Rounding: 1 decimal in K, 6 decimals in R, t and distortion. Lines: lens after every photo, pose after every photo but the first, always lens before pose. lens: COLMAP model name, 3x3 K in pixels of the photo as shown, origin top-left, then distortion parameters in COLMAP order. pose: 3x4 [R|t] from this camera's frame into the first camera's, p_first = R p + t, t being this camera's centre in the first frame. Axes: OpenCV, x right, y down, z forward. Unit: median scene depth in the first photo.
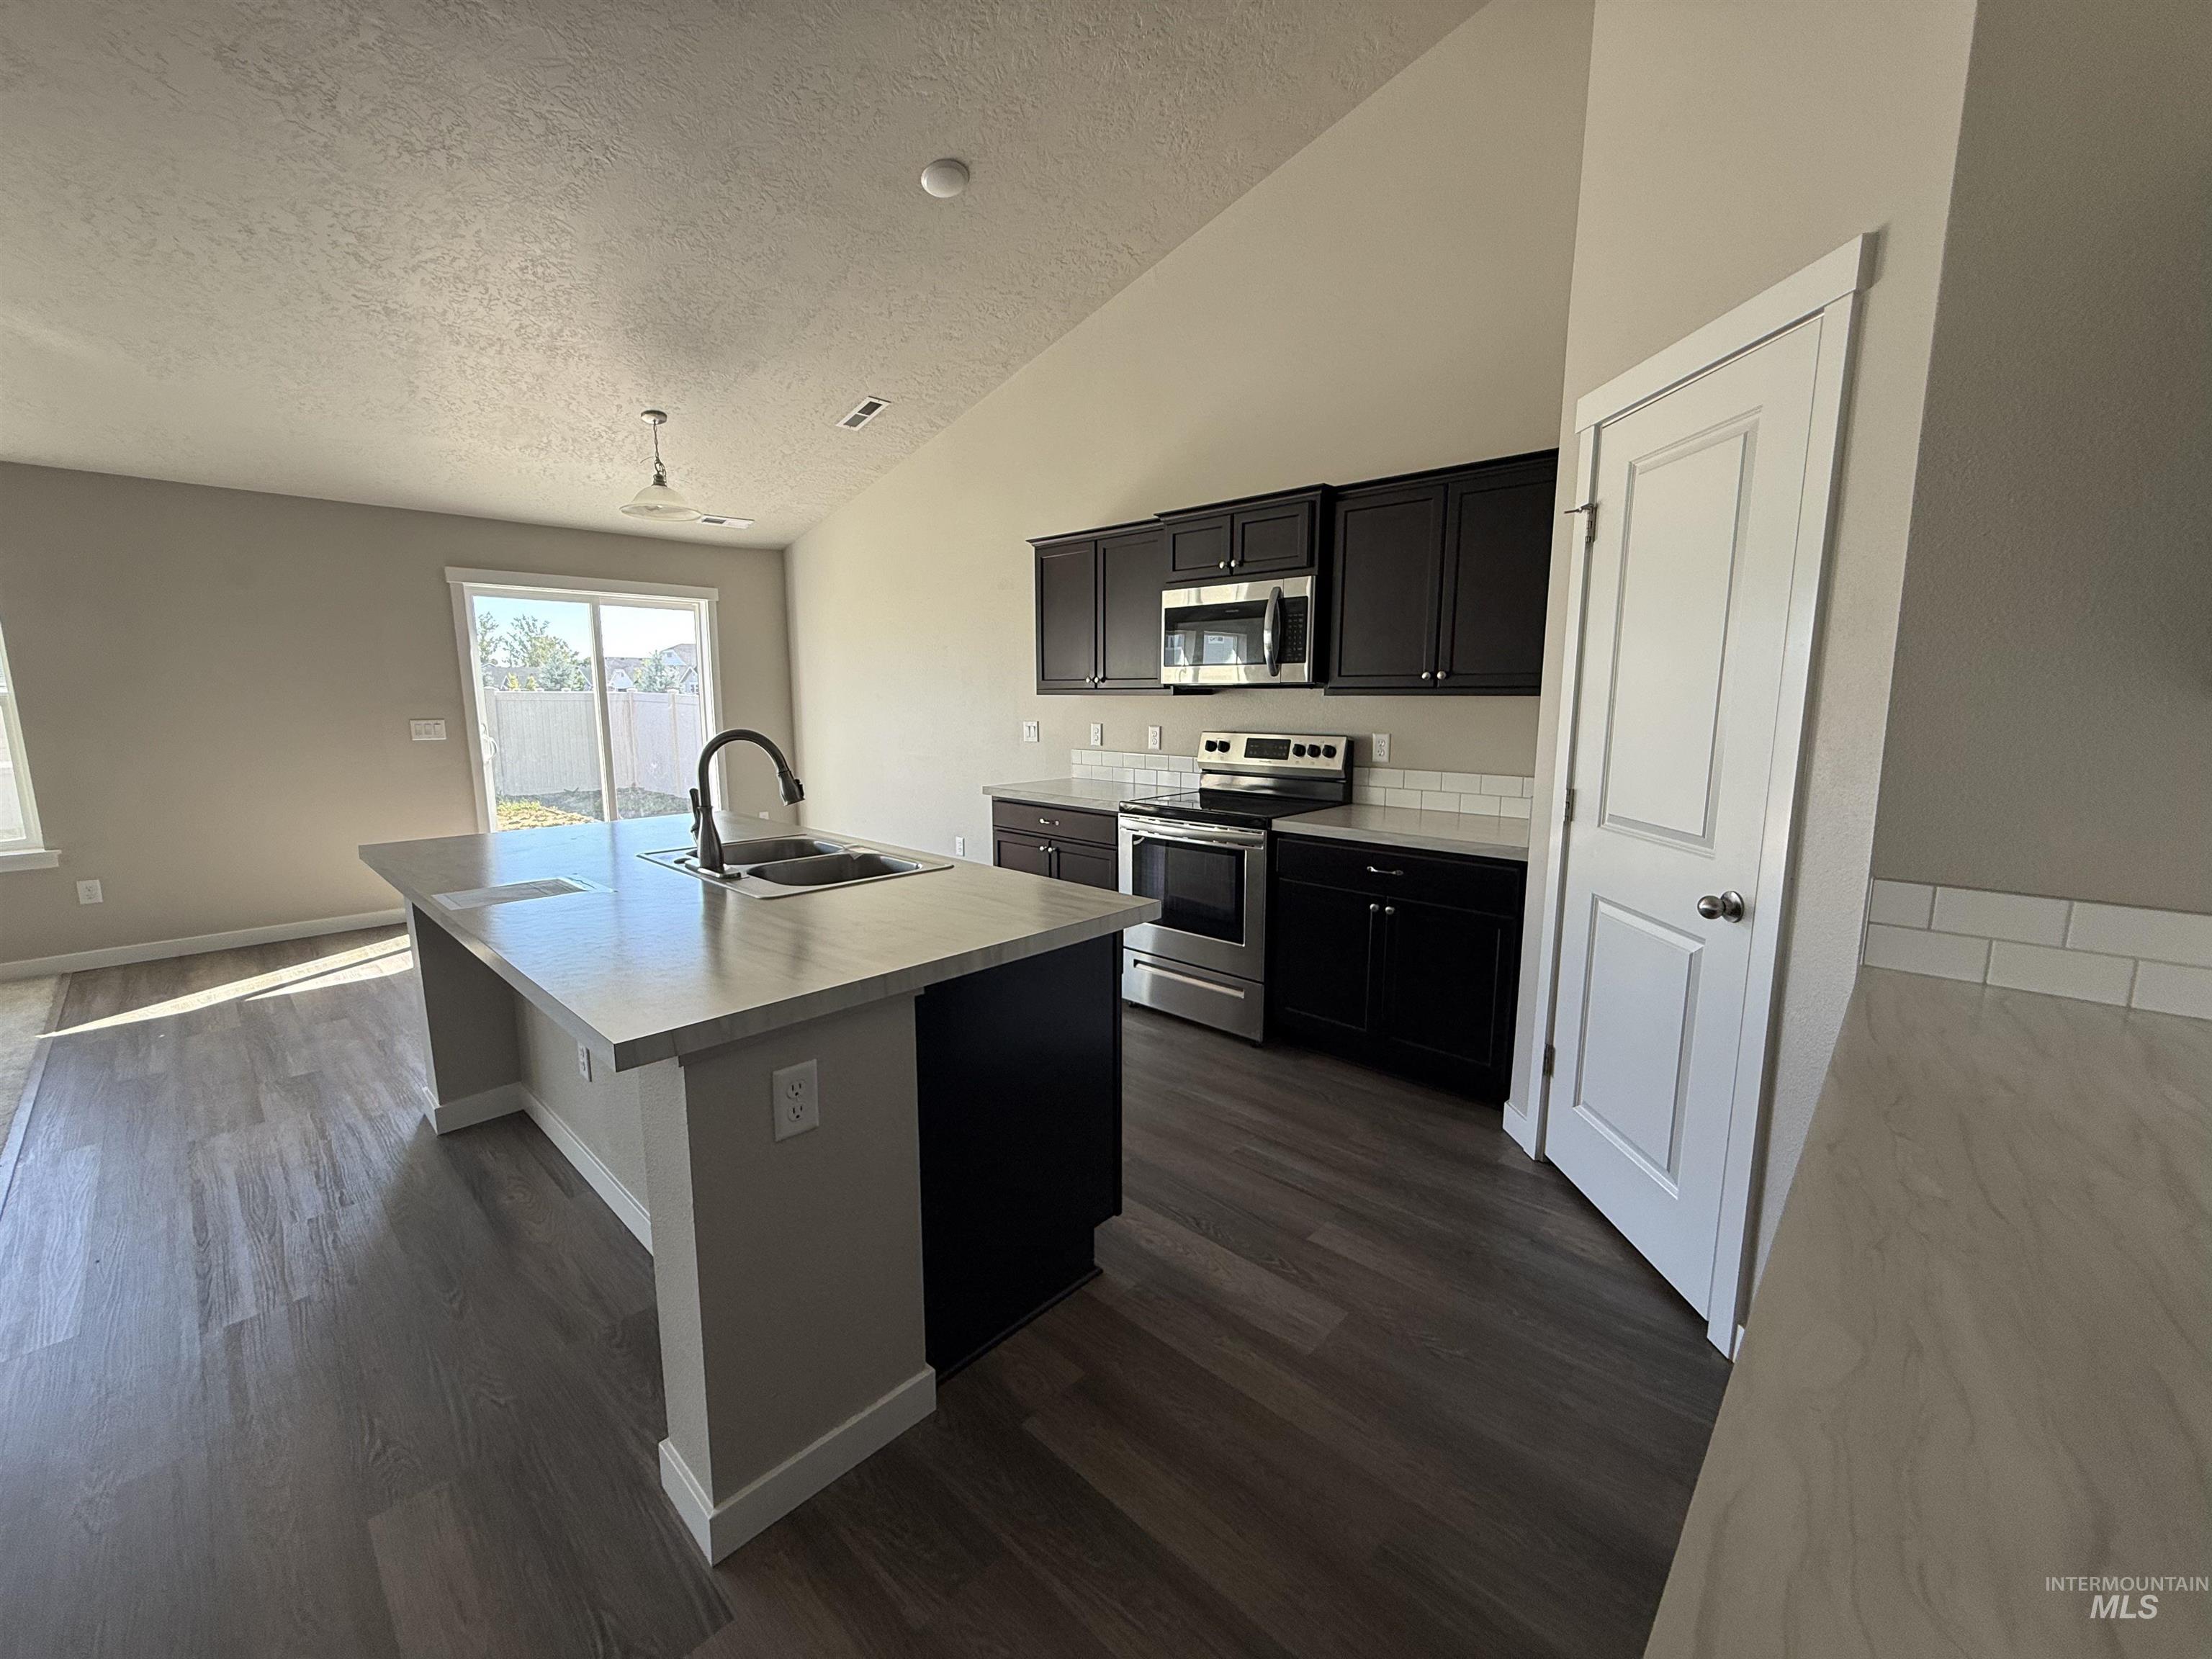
lens RADIAL K [[884.7, 0, 1097.0], [0, 884.7, 828.2], [0, 0, 1]] dist [0.000493, -0.000073]
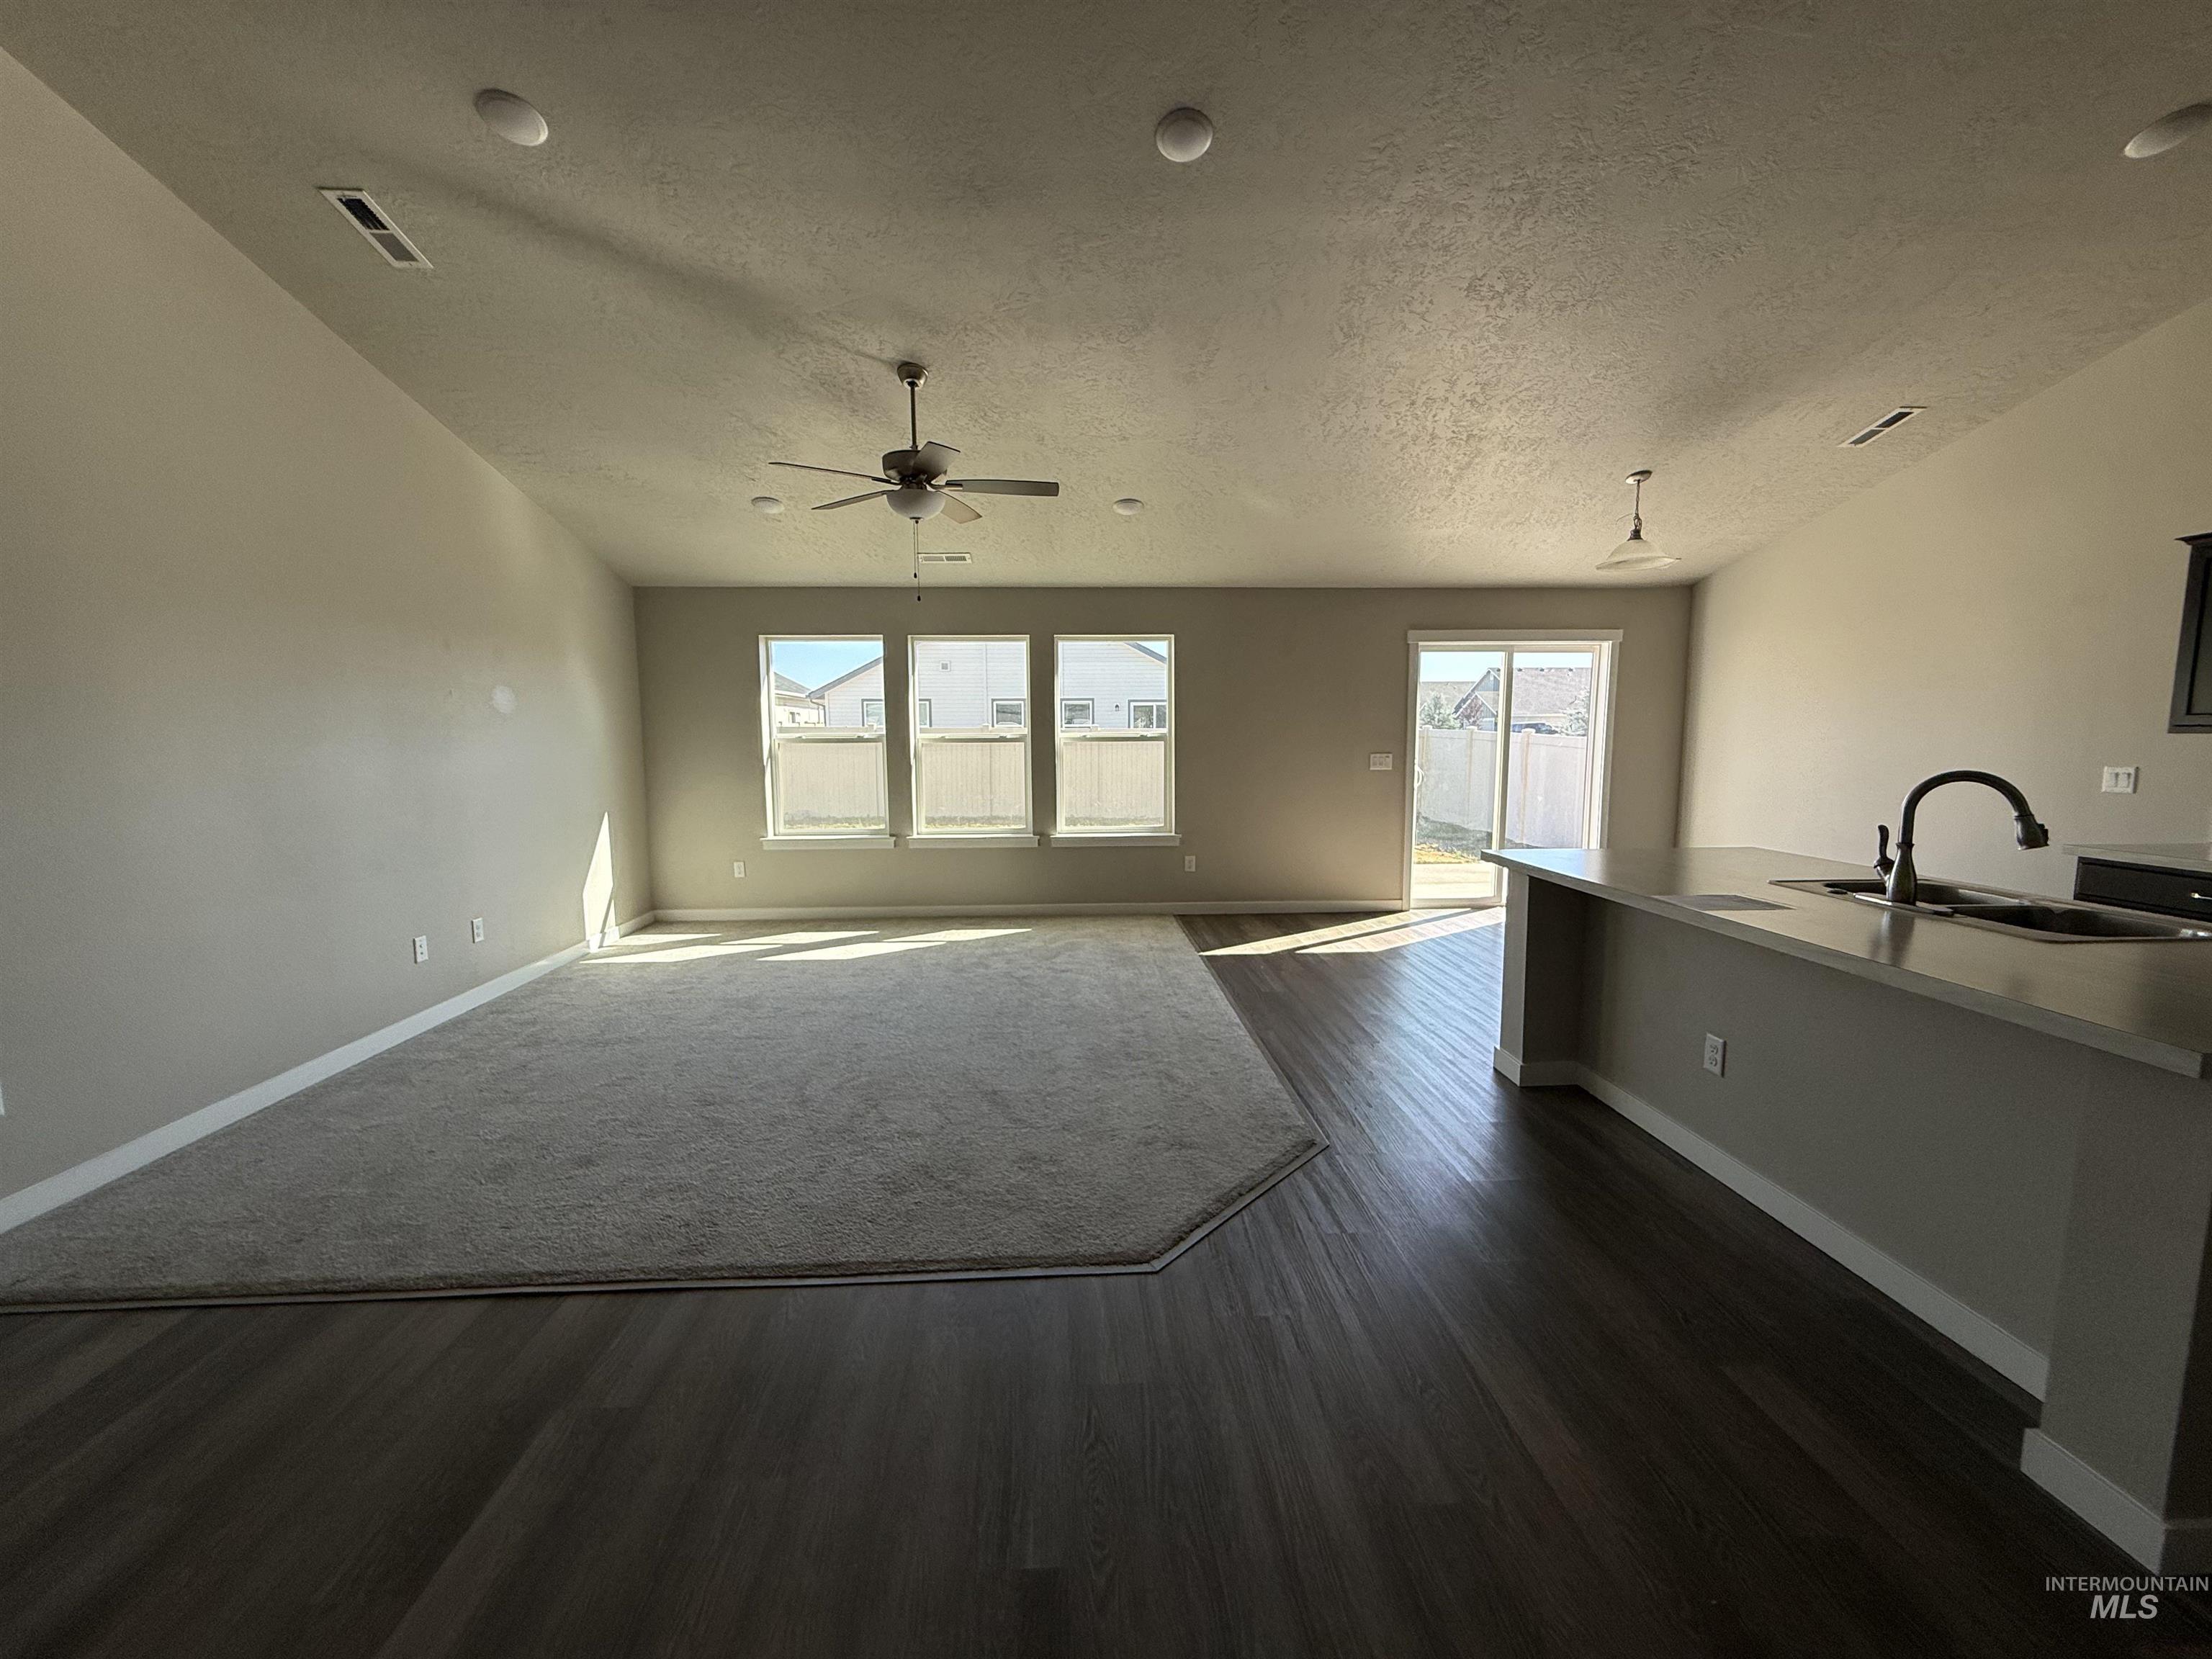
lens RADIAL K [[884.7, 0, 1097.0], [0, 884.7, 828.2], [0, 0, 1]] dist [0.000493, -0.000073]
pose [[0.723374, 0.073195, -0.686566, -0.240859], [-0.100050, 0.994982, 0.000662, 0.029867], [0.683170, 0.068211, 0.727067, -0.236948]]
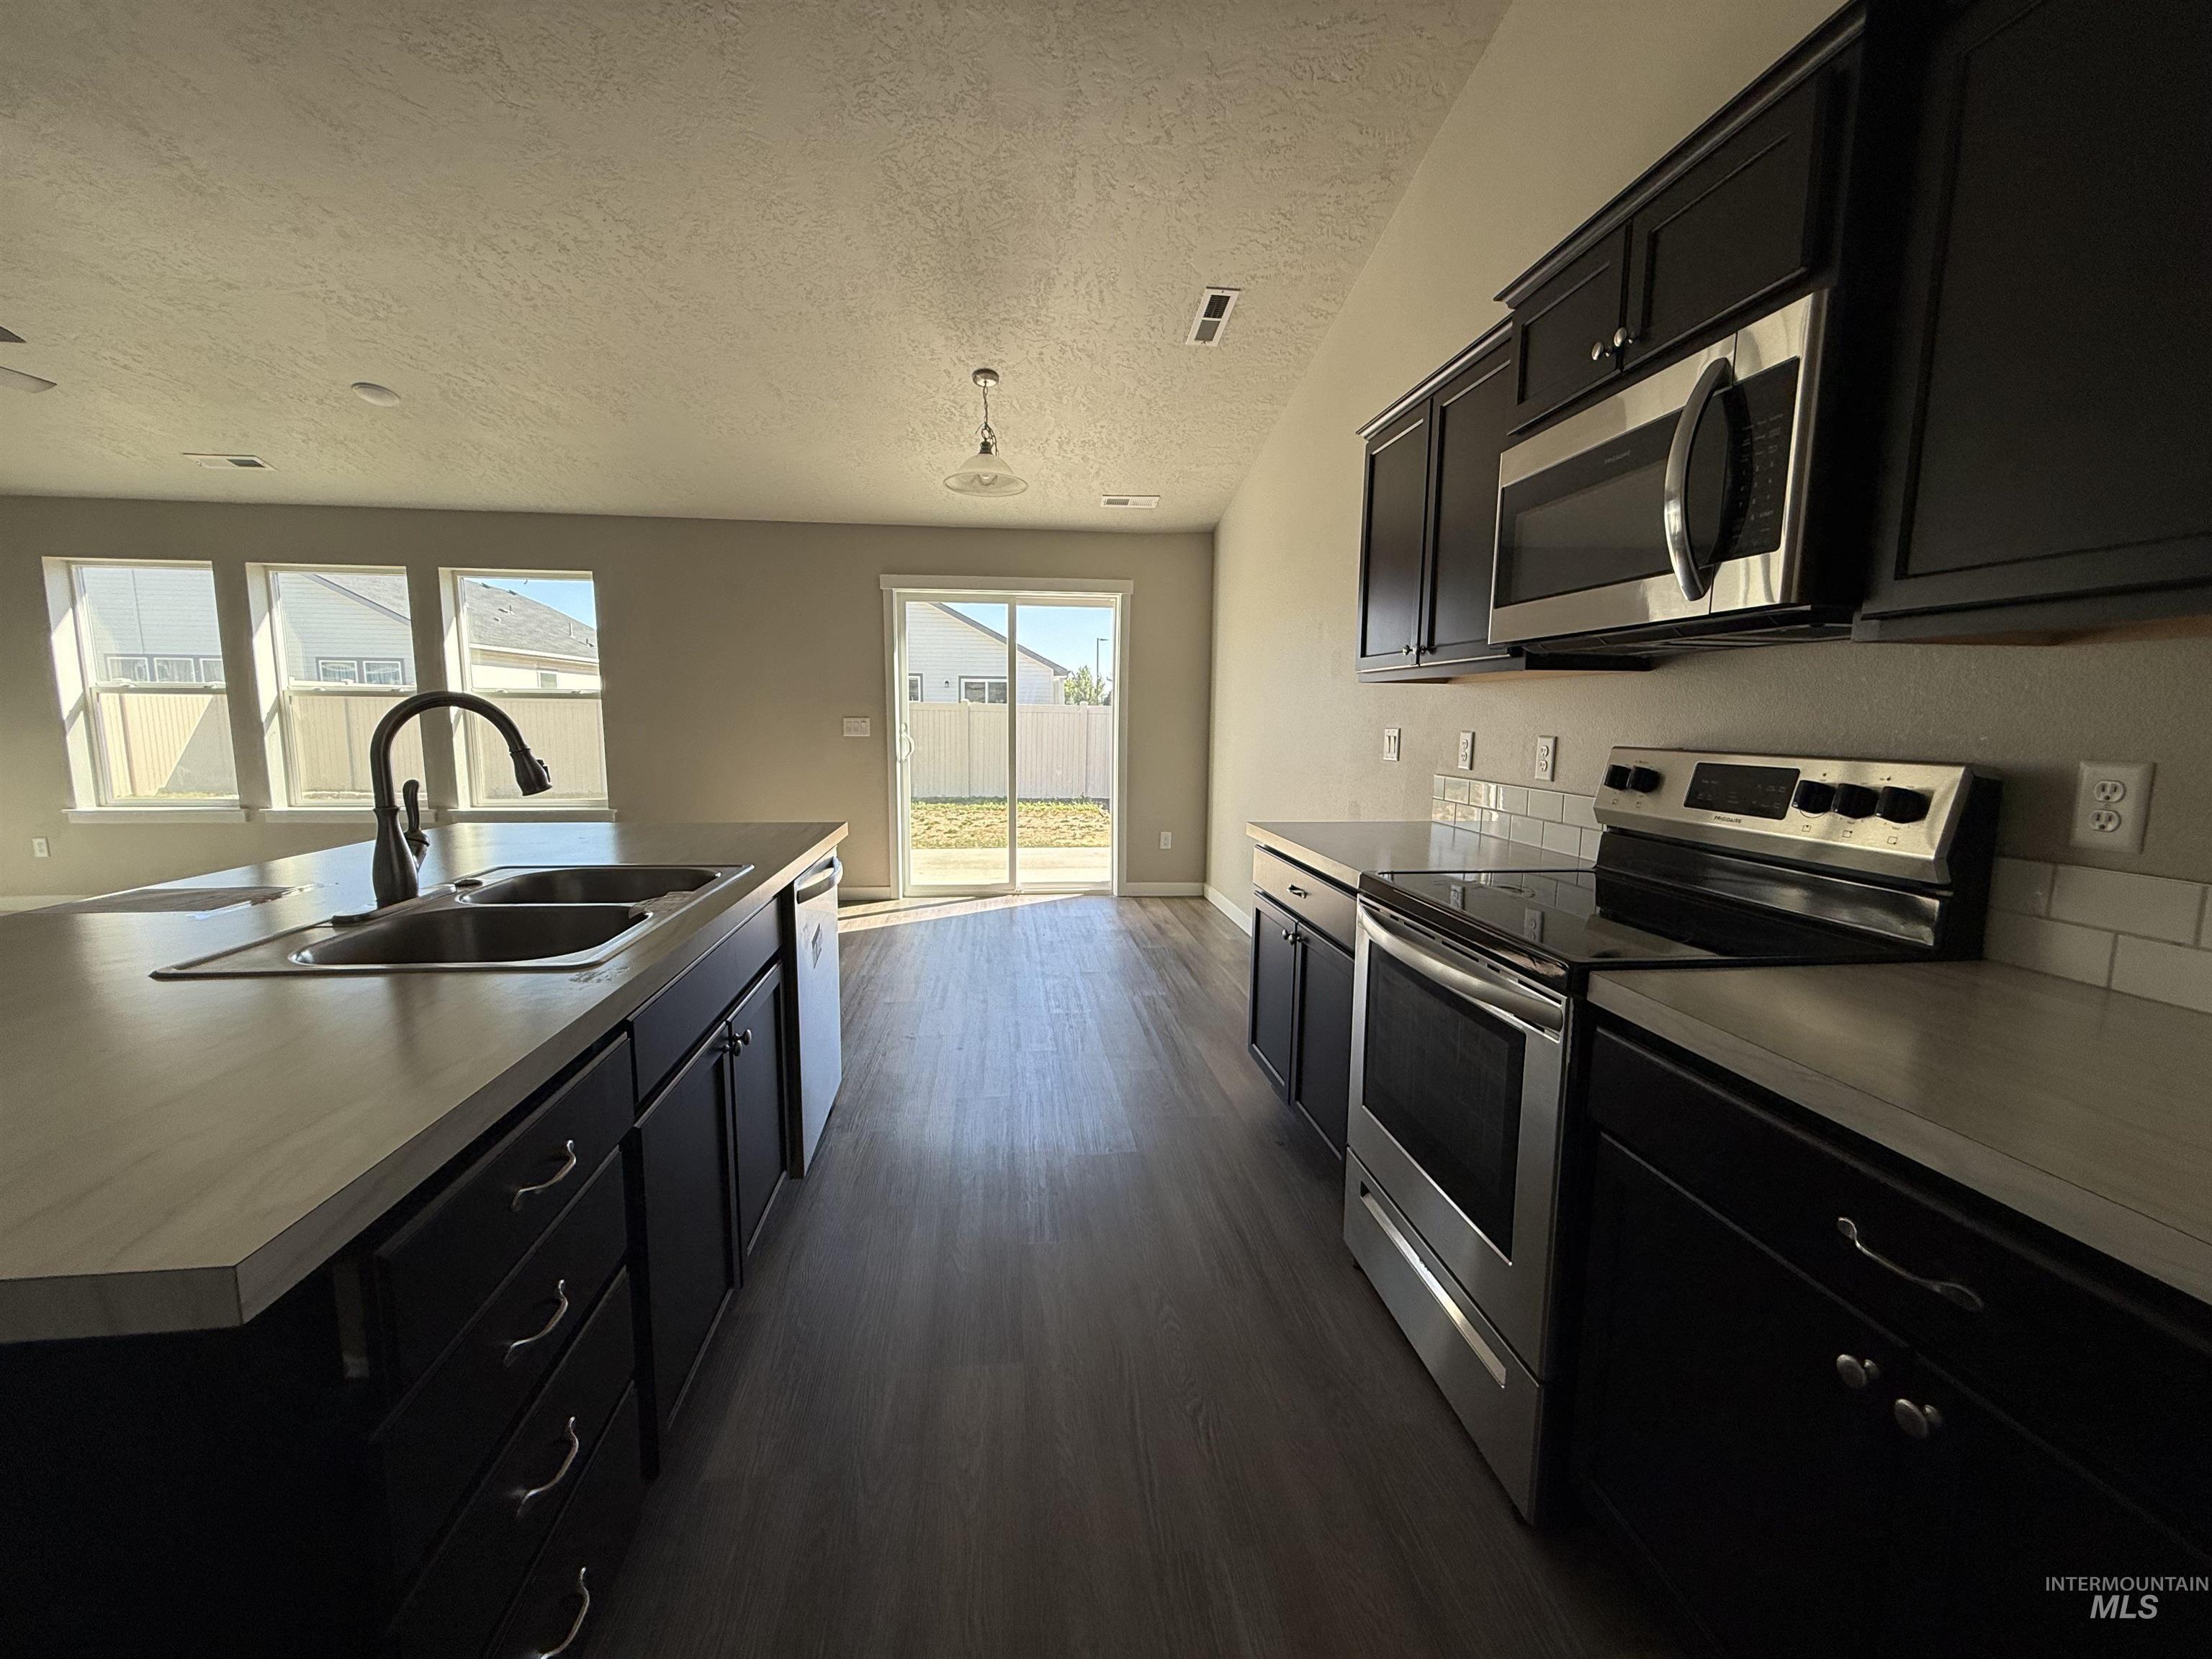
lens RADIAL K [[884.7, 0, 1097.0], [0, 884.7, 828.2], [0, 0, 1]] dist [0.000493, -0.000073]
pose [[0.767644, 0.090981, -0.634386, 0.223060], [-0.107984, 0.994081, 0.011900, -0.043020], [0.631714, 0.059369, 0.772925, 0.477433]]
